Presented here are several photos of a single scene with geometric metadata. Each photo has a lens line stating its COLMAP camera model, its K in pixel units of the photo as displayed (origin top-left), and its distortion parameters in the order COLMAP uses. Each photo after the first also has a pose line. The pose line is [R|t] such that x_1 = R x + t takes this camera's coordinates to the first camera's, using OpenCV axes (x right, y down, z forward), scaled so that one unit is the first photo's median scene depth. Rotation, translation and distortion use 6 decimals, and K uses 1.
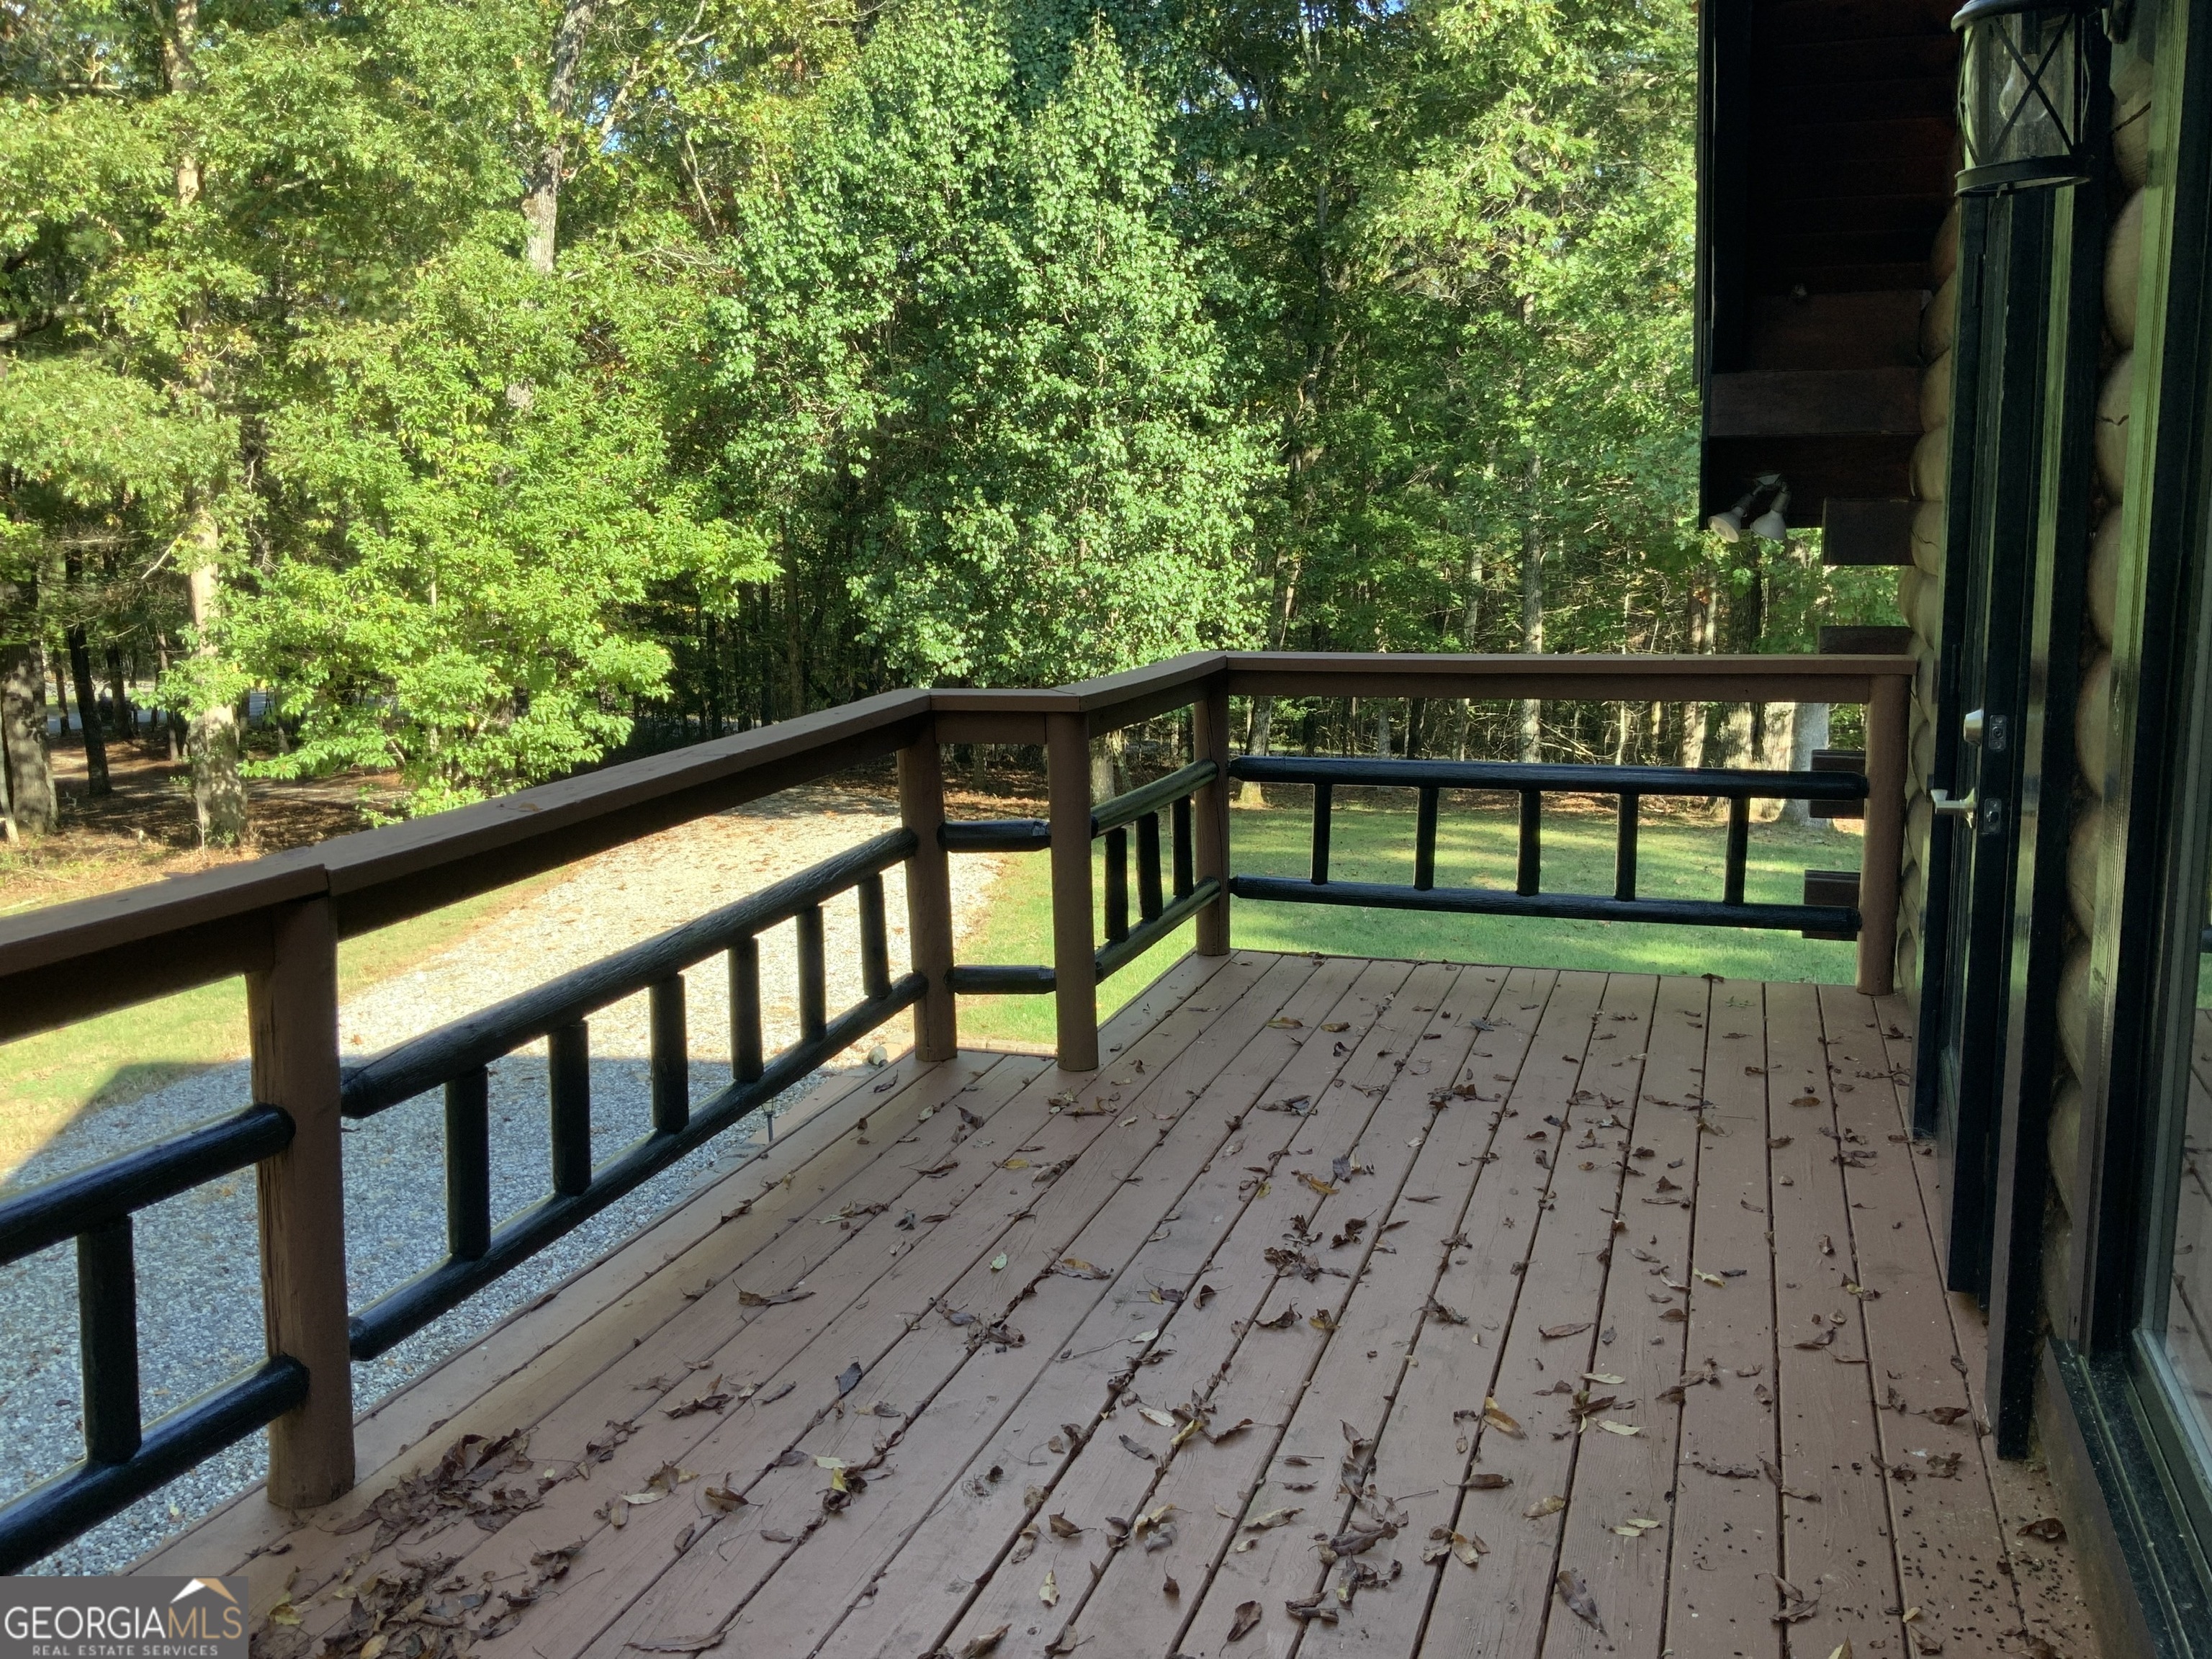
lens RADIAL K [[1842.7, 0, 1109.1], [0, 1842.7, 831.5], [0, 0, 1]] dist [0.084756, -0.144364]
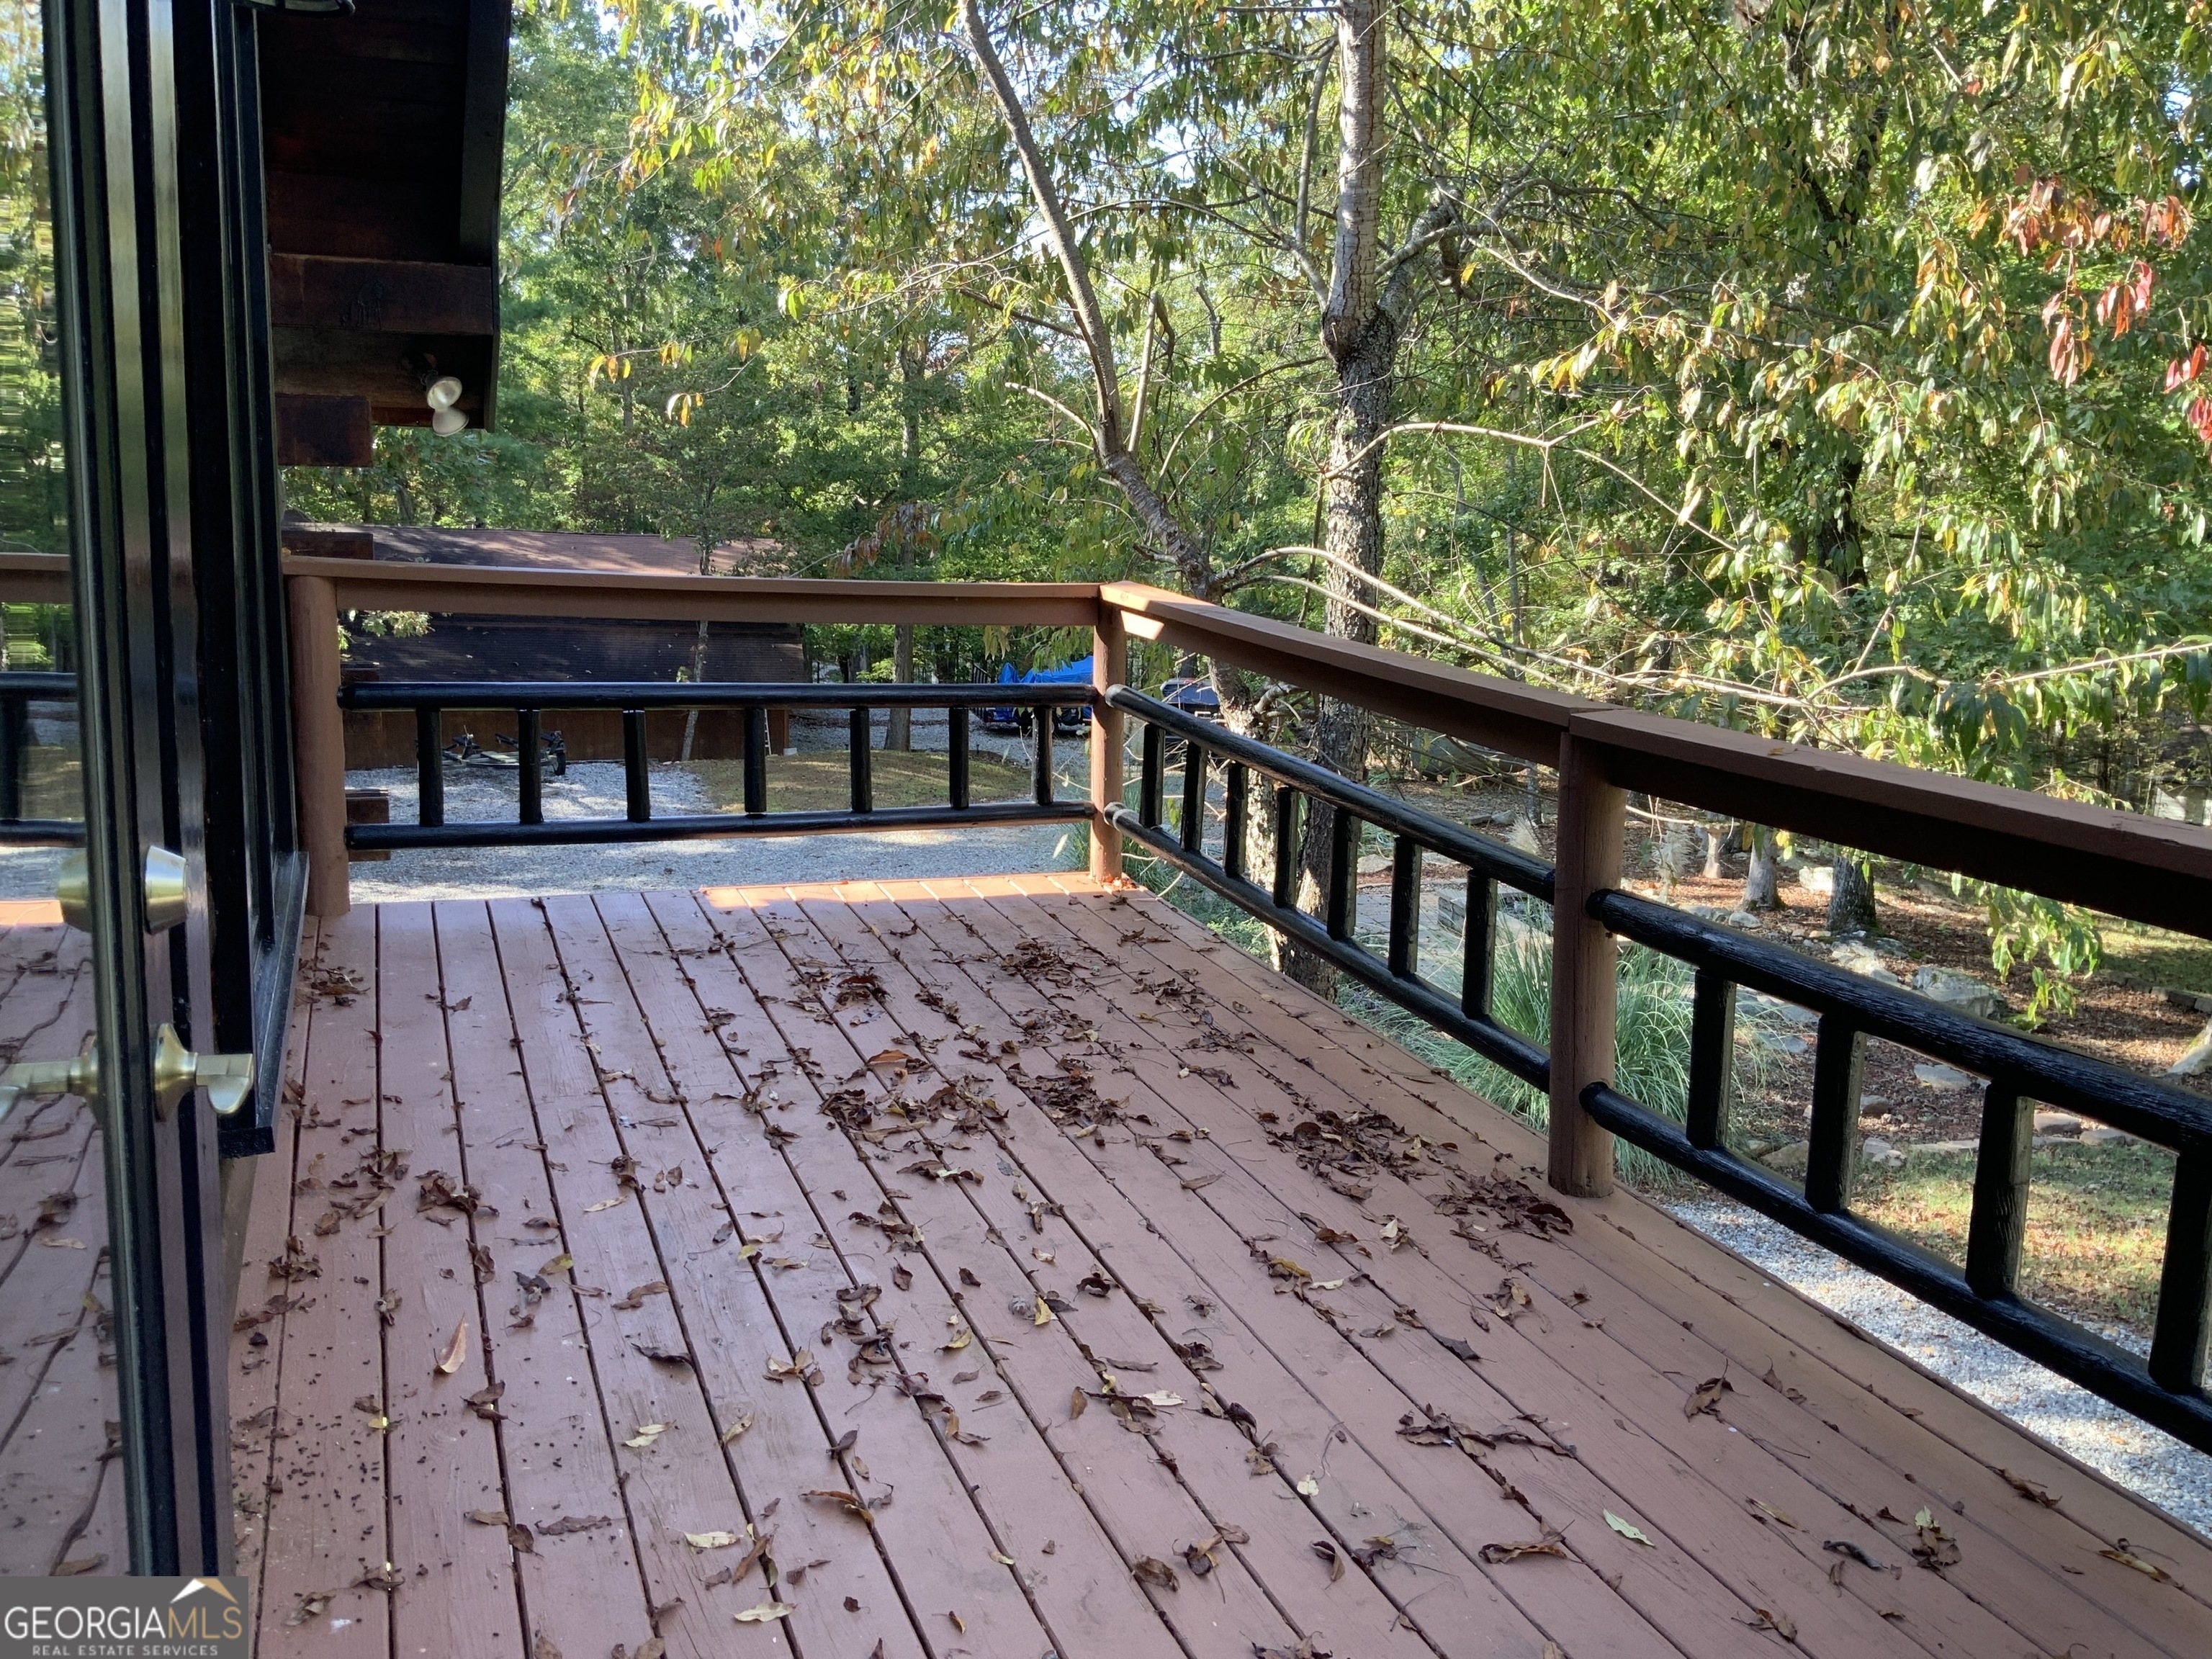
lens RADIAL K [[1842.7, 0, 1116.0], [0, 1842.7, 837.8], [0, 0, 1]] dist [0.084756, -0.144364]
pose [[-0.762176, 0.107295, -0.638416, 0.660721], [-0.150406, 0.929835, 0.335835, -0.281032], [0.629655, 0.351987, -0.692560, 1.657392]]
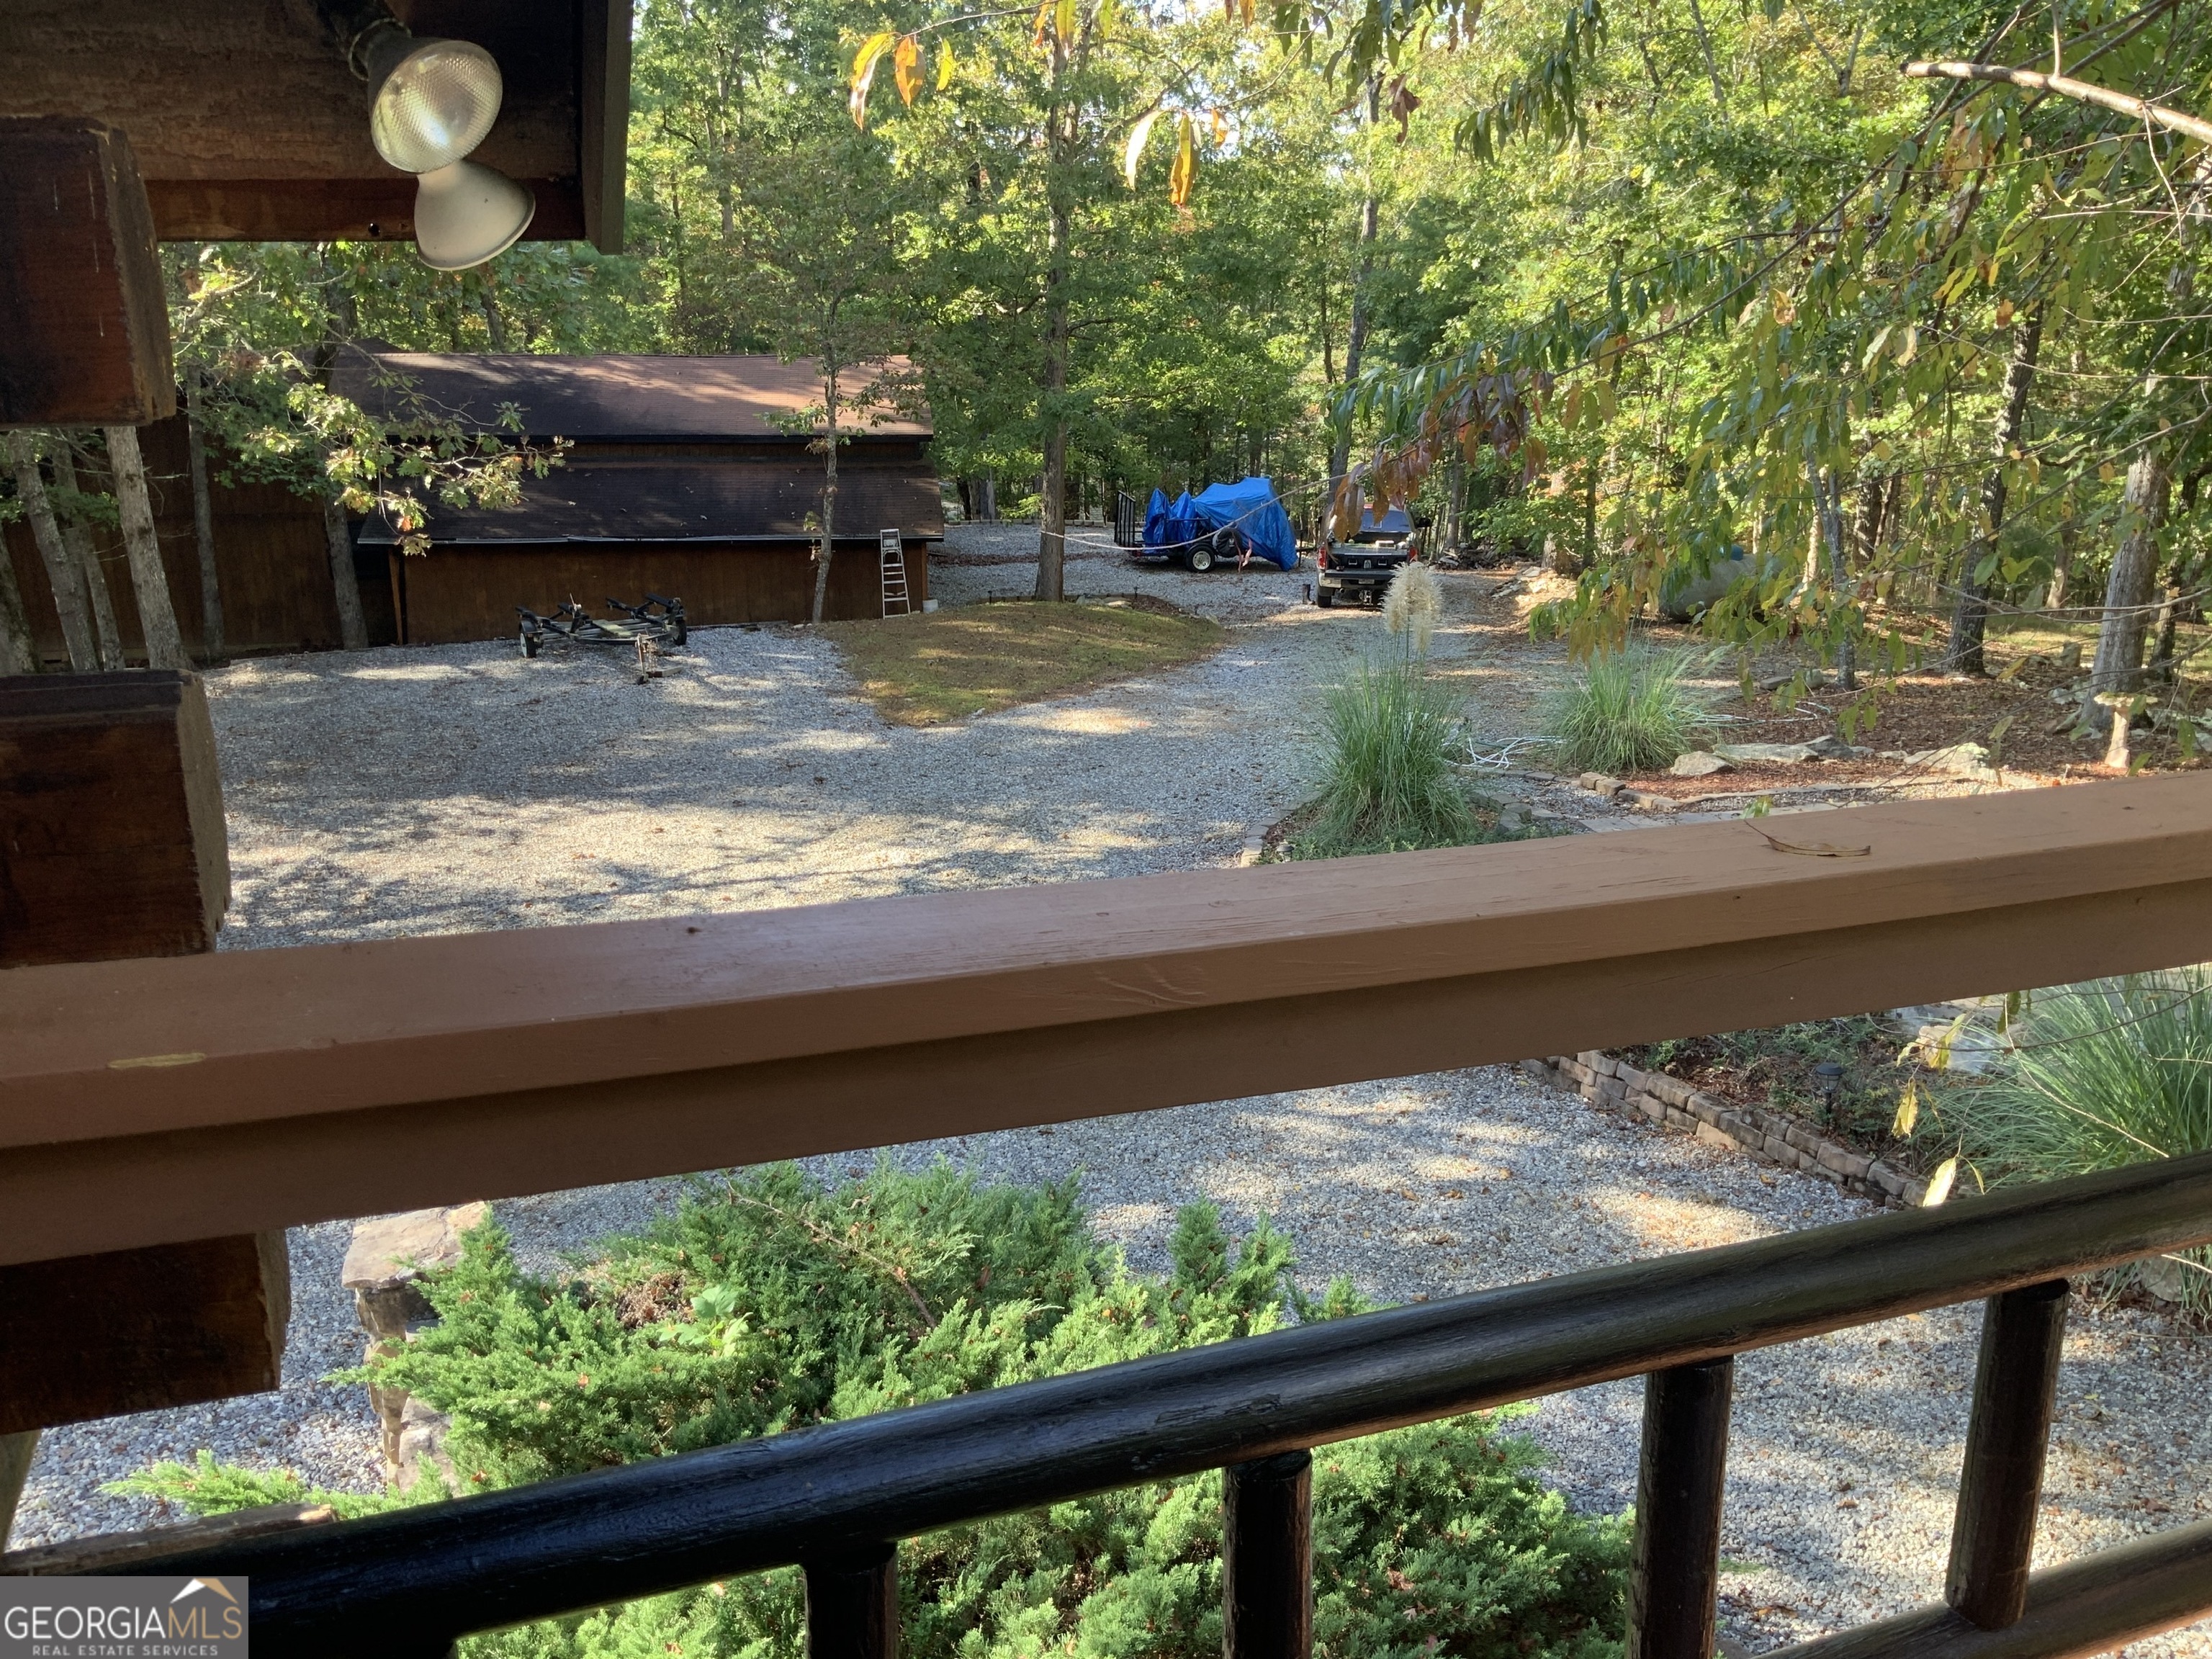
lens RADIAL K [[1842.7, 0, 1096.7], [0, 1842.7, 825.1], [0, 0, 1]] dist [0.084756, -0.144364]
pose [[-0.799543, 0.179395, -0.573191, 0.573179], [-0.110764, 0.893939, 0.434285, -0.241285], [0.590306, 0.410719, -0.694873, 1.442133]]
